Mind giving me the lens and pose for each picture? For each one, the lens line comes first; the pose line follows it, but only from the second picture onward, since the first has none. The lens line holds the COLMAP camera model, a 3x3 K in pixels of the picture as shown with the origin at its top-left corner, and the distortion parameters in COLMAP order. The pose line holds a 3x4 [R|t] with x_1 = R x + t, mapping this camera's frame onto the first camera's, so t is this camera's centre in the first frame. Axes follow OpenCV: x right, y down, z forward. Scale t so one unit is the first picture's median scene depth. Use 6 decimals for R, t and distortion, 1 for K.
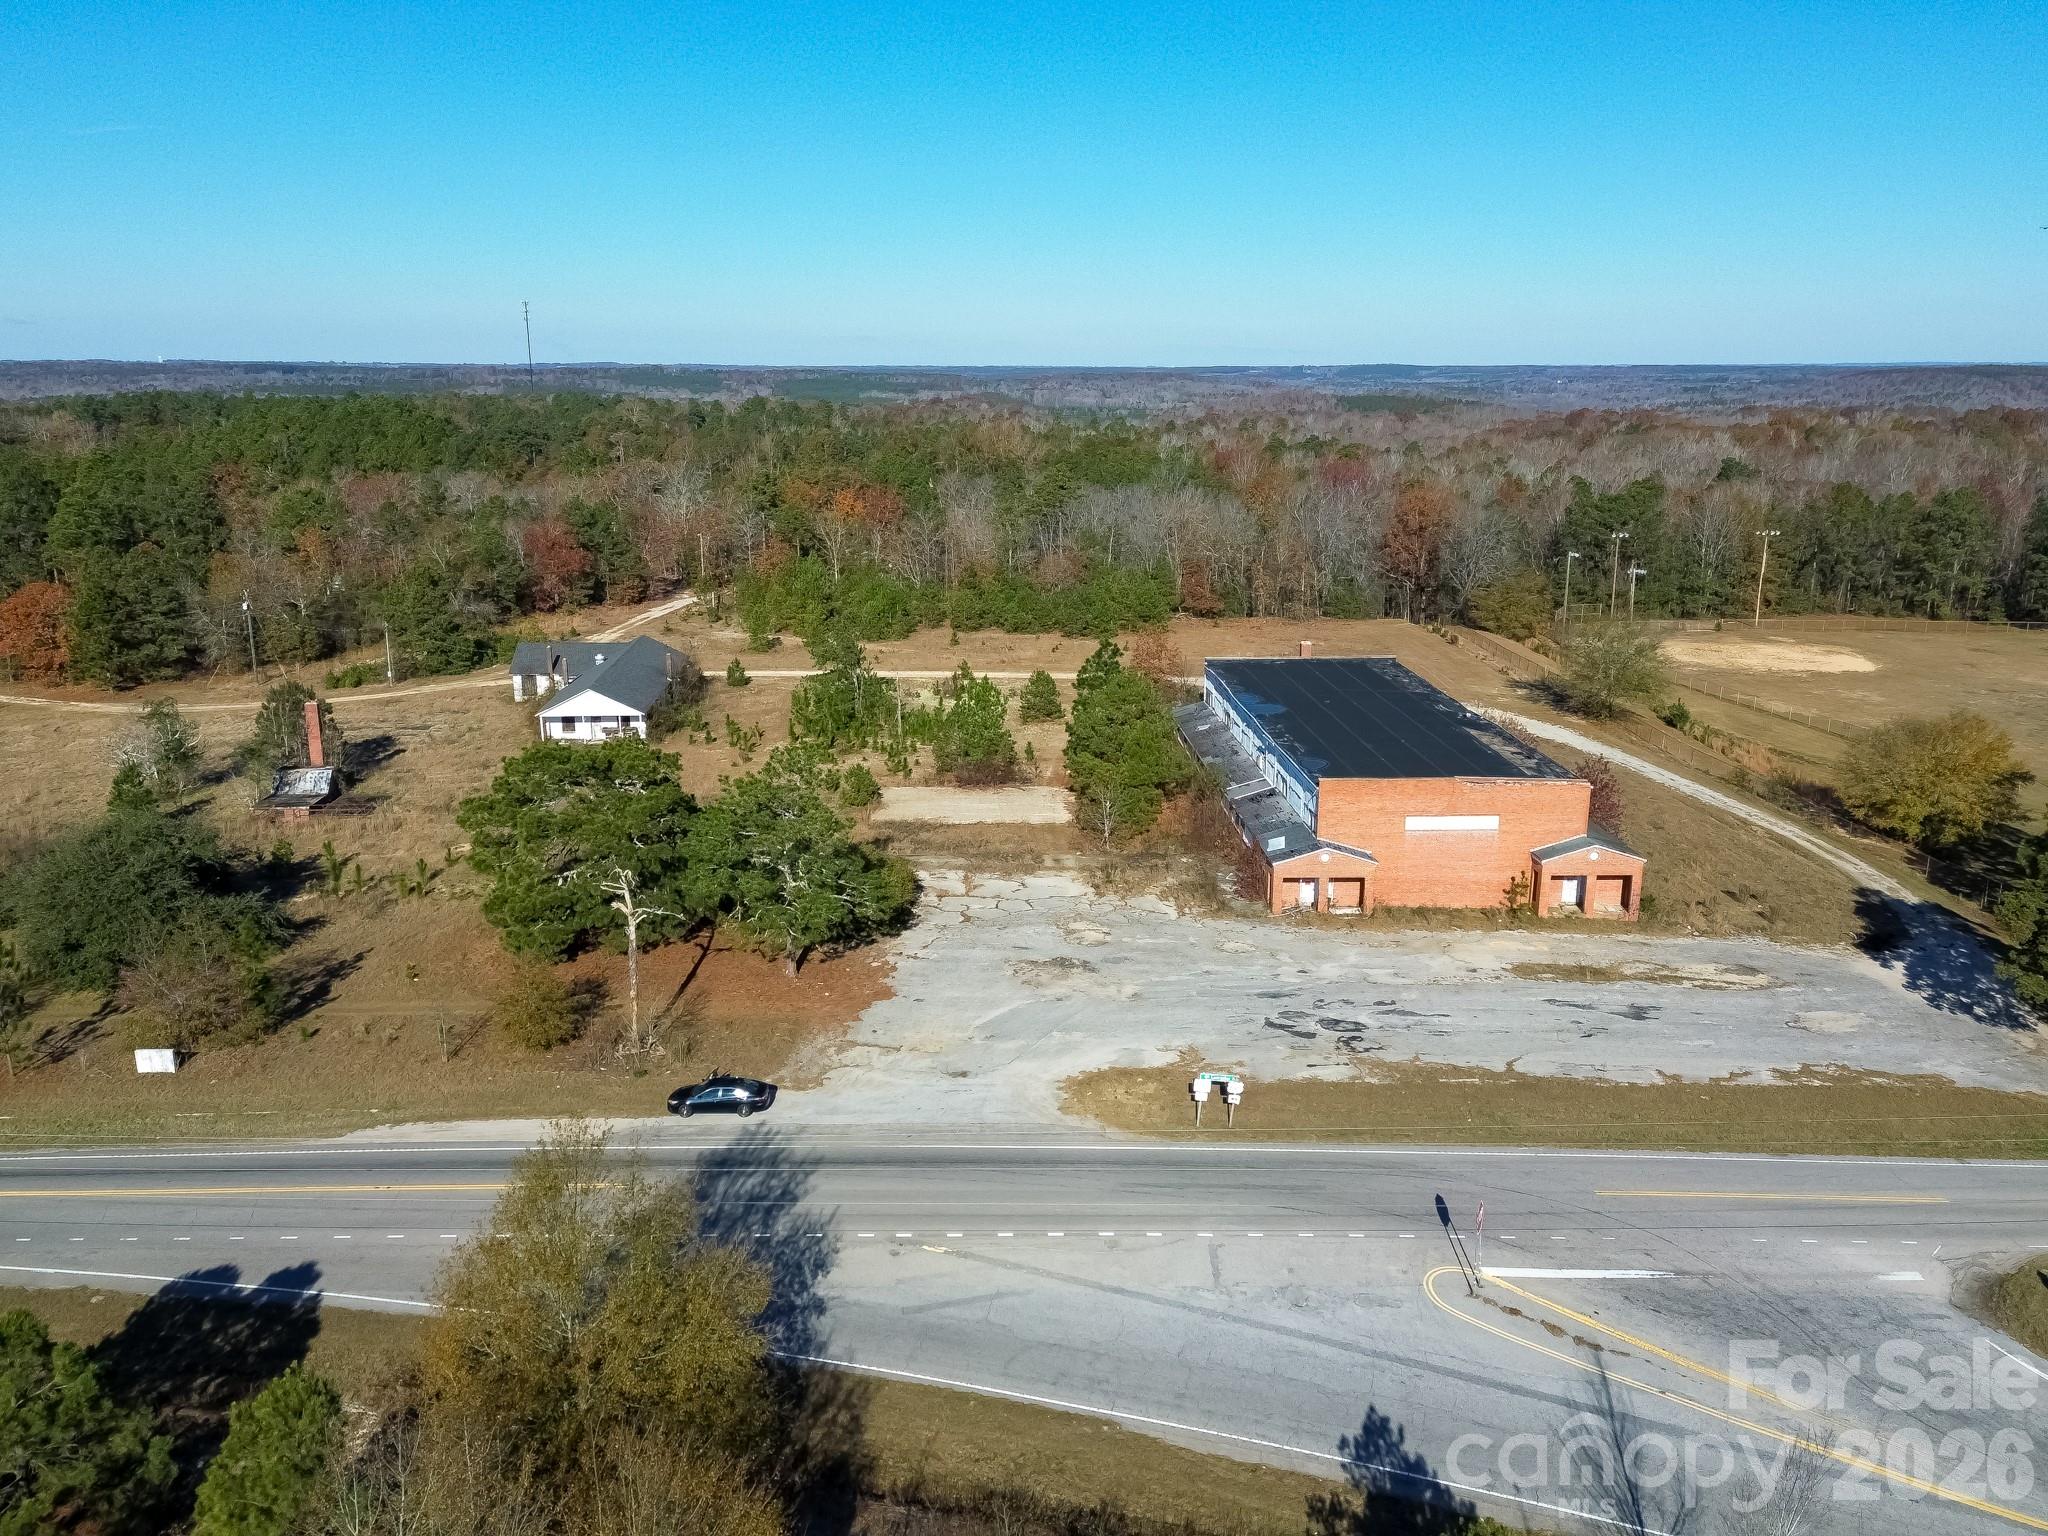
lens RADIAL K [[1595.3, 0, 1024.0], [0, 1595.3, 768.0], [0, 0, 1]] dist [0.085053, -0.084381]
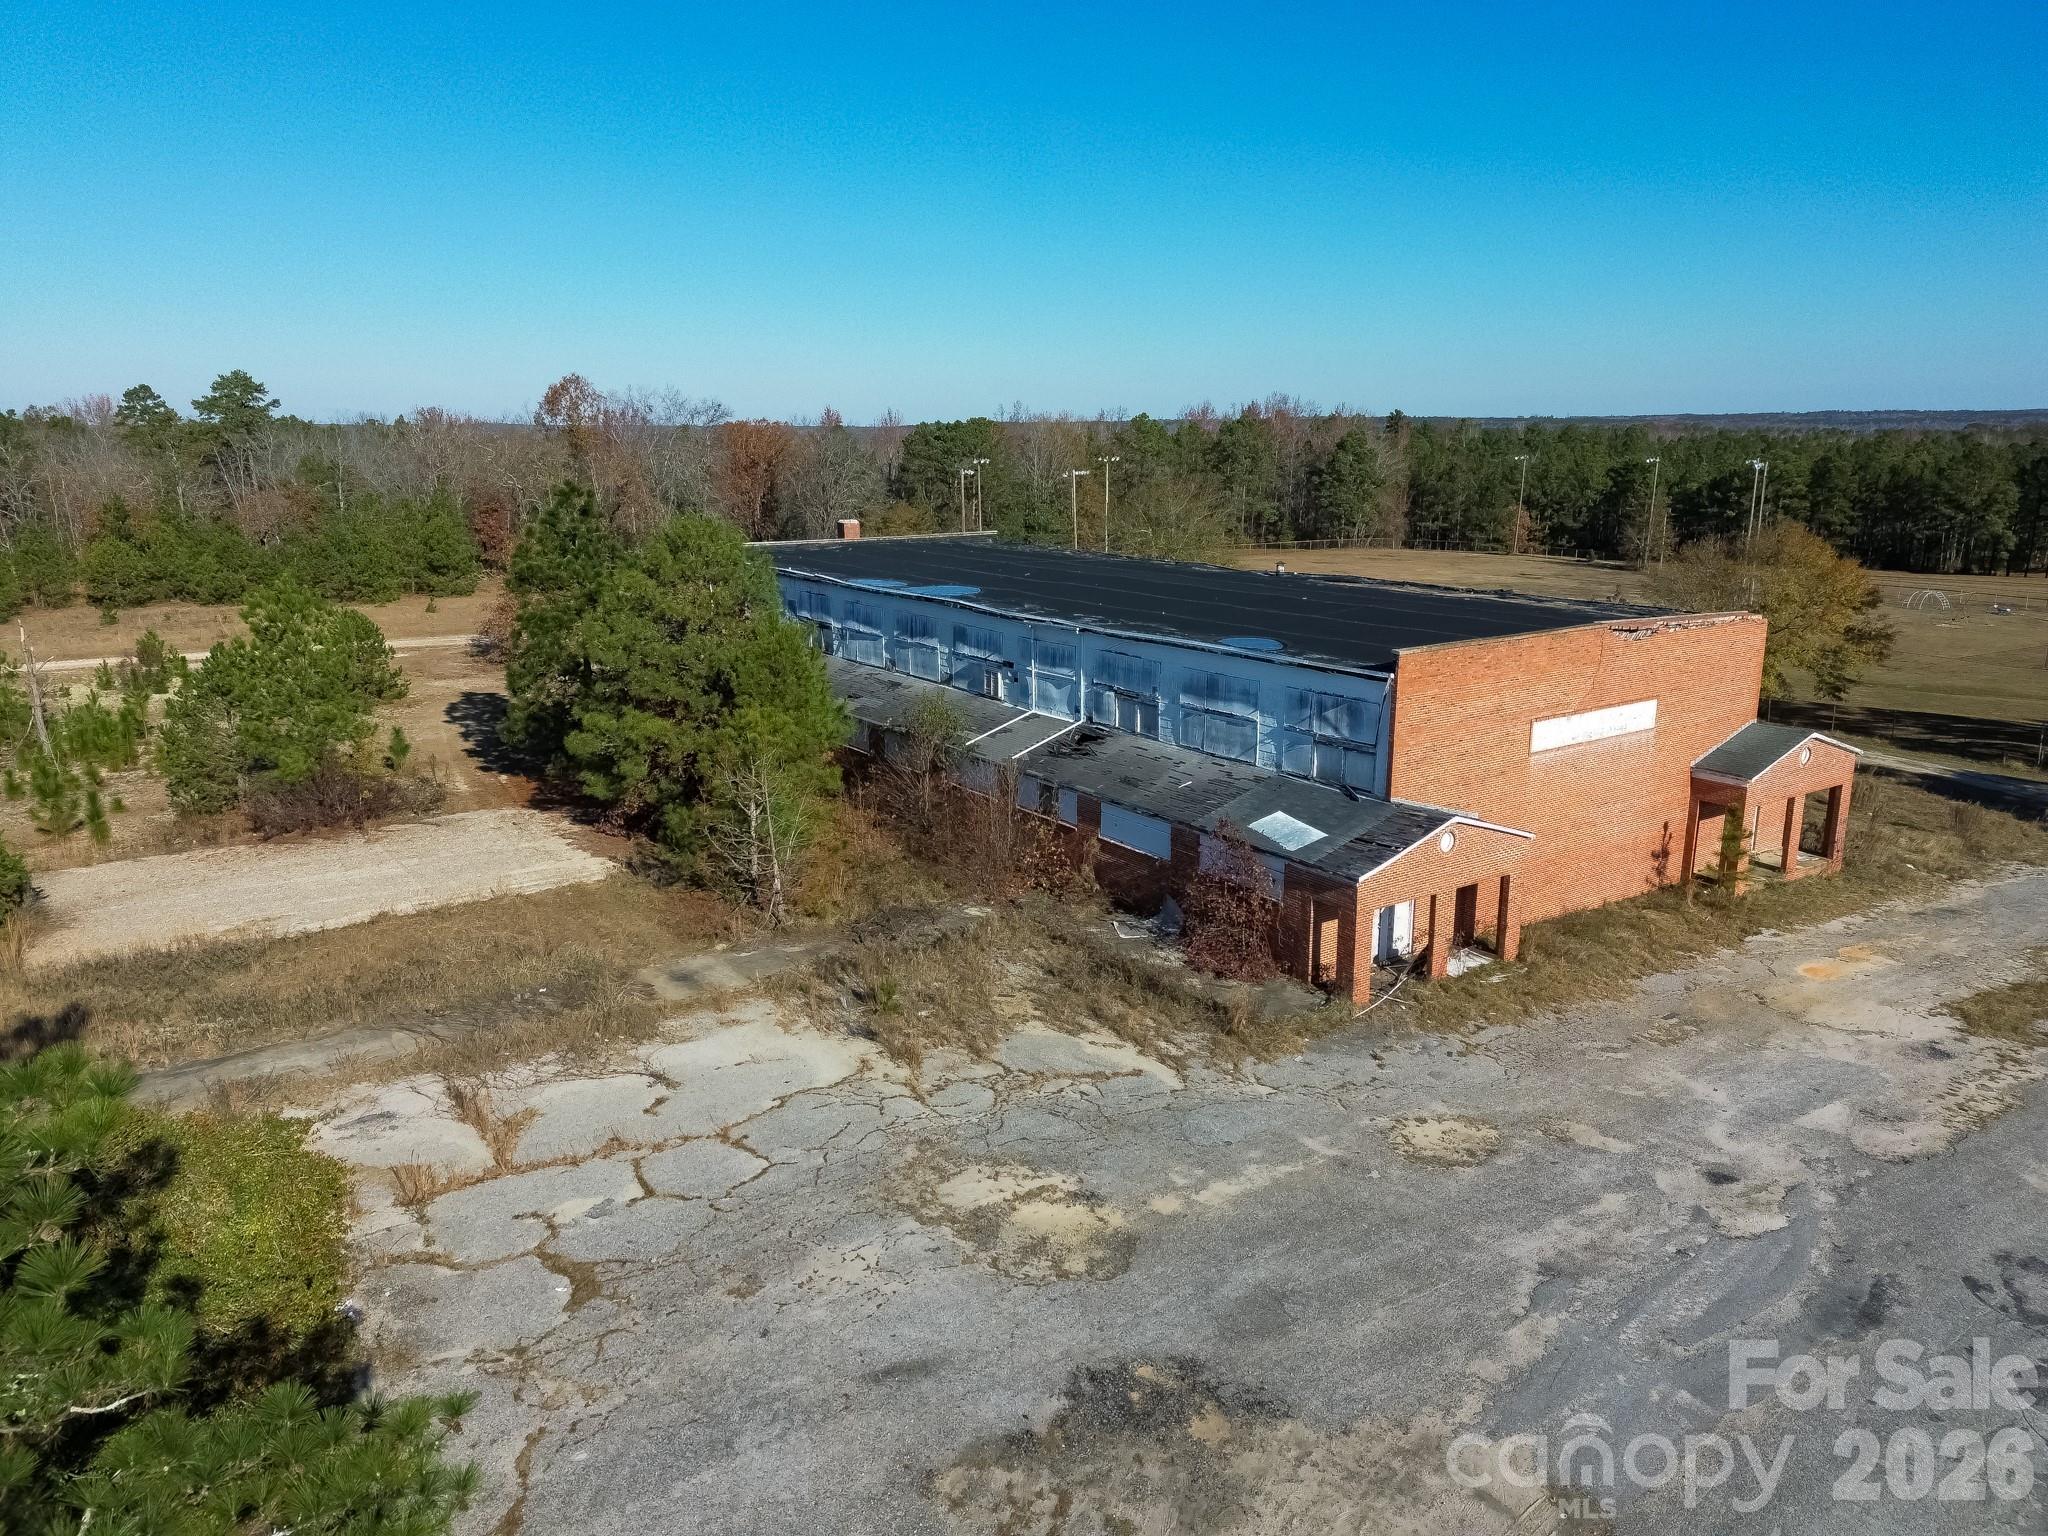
lens RADIAL K [[1438.2, 0, 1025.7], [0, 1438.2, 767.2], [0, 0, 1]] dist [0.077152, -0.071899]
pose [[0.846851, -0.129955, 0.515708, -0.069512], [0.137772, 0.990190, 0.023284, 0.011472], [-0.513675, 0.051332, 0.856448, 0.597115]]
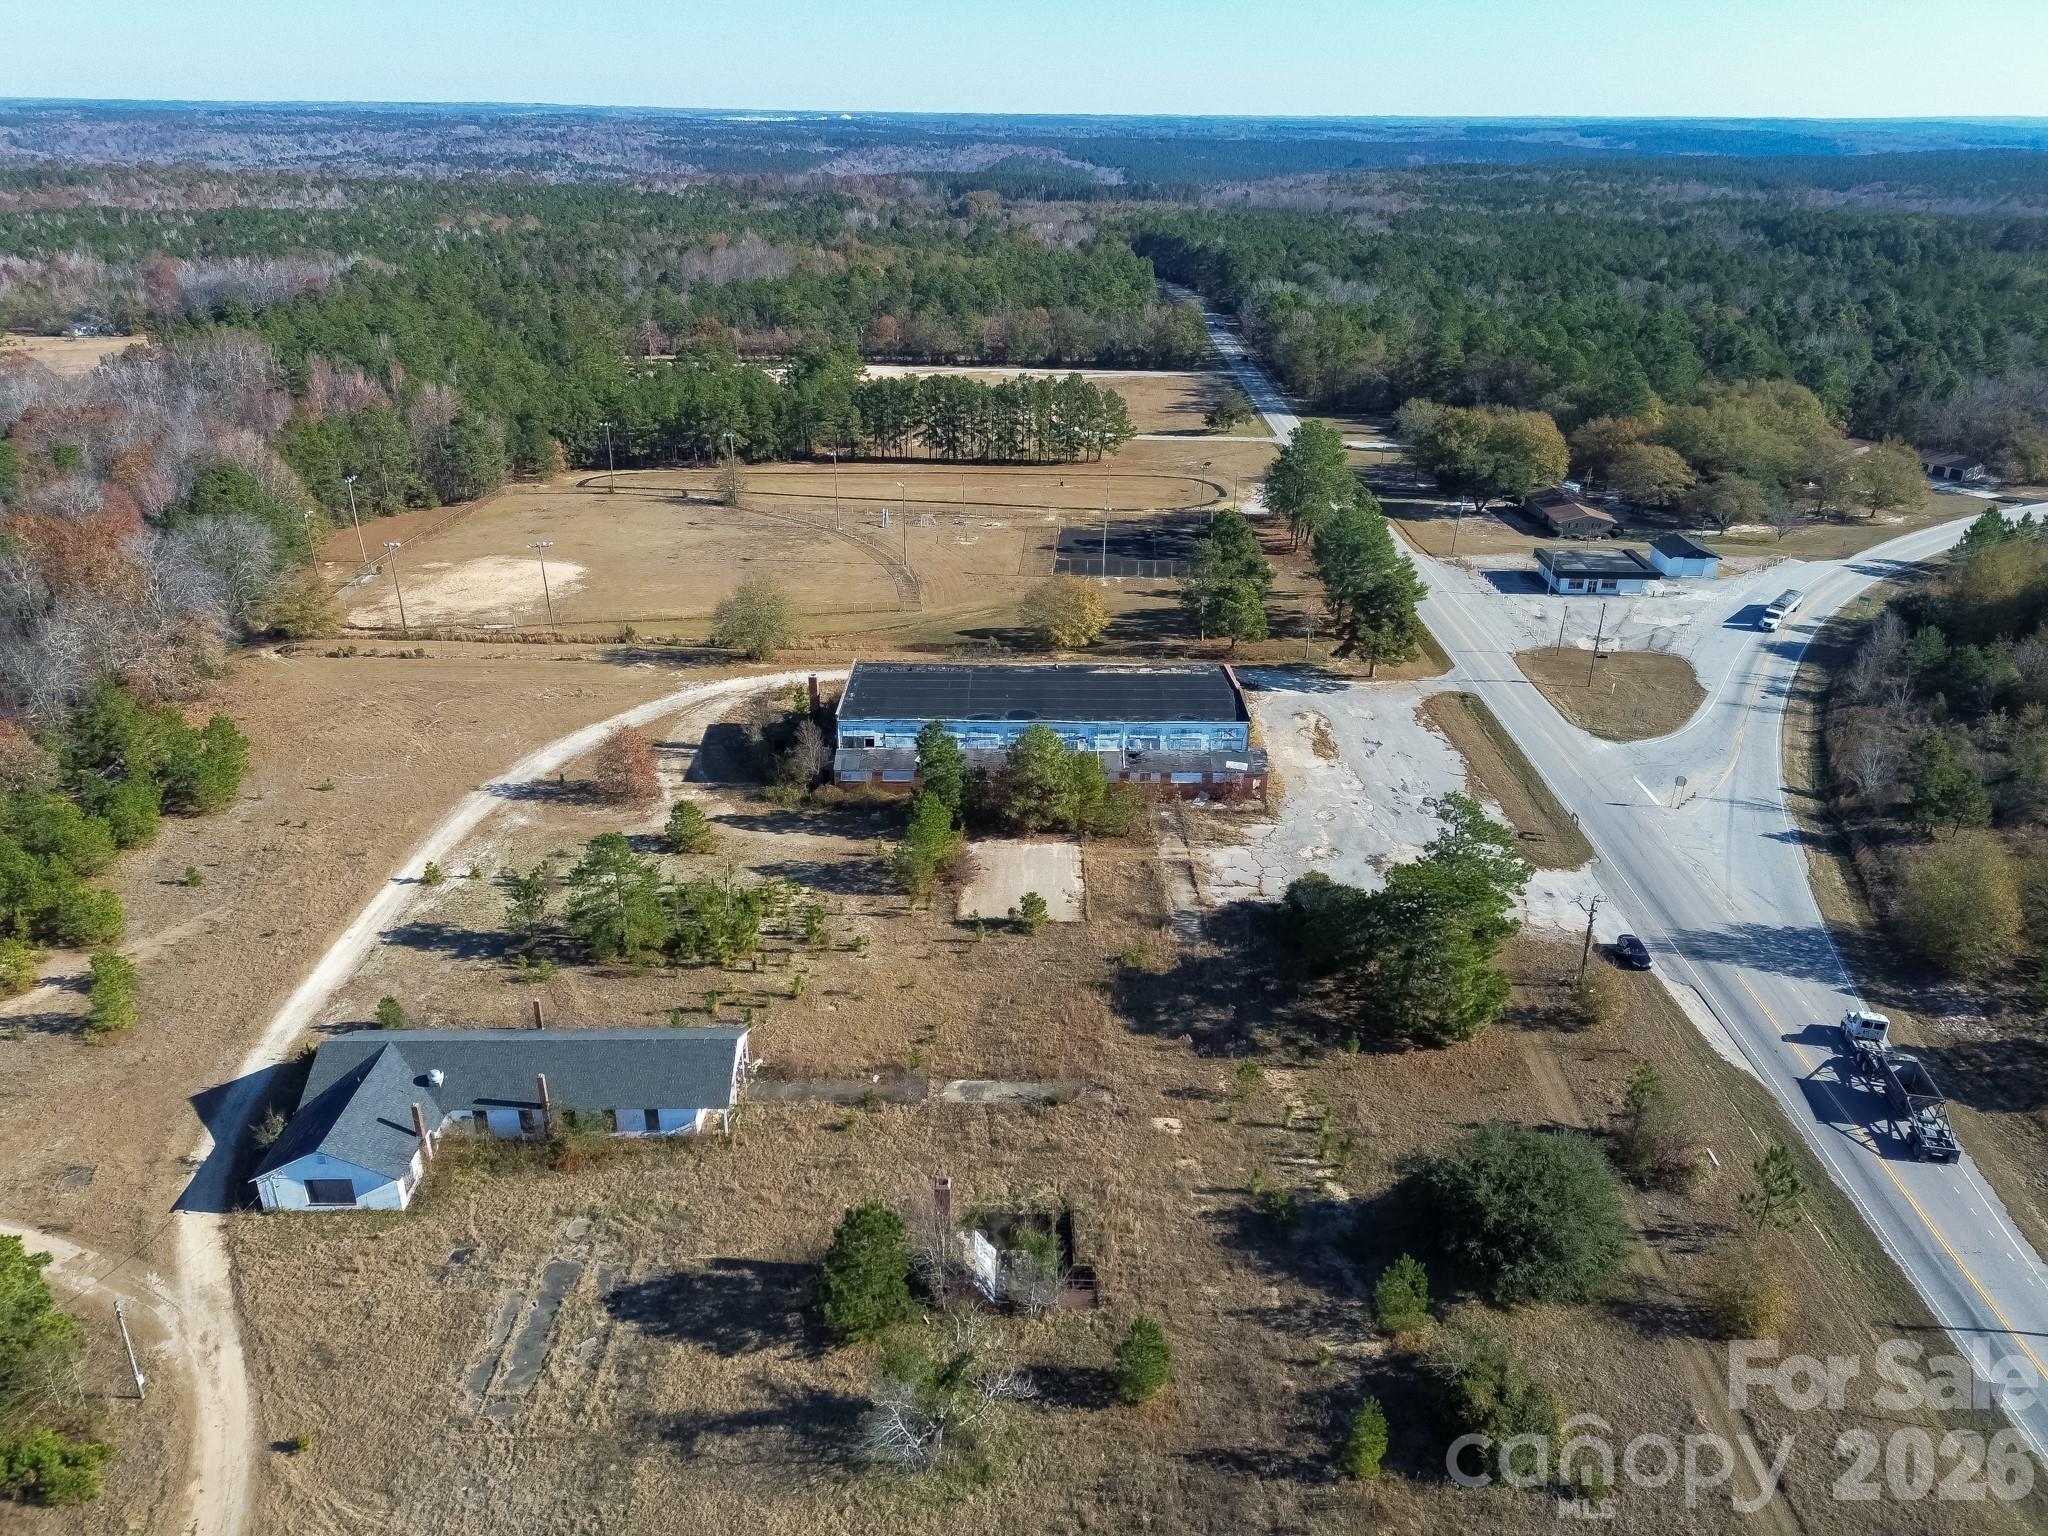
lens RADIAL K [[1438.2, 0, 1025.7], [0, 1438.2, 767.2], [0, 0, 1]] dist [0.077152, -0.071899]
pose [[0.048944, -0.412912, 0.909455, -0.985524], [0.235152, 0.889715, 0.391294, -0.478265], [-0.970726, 0.194708, 0.140643, 0.832086]]
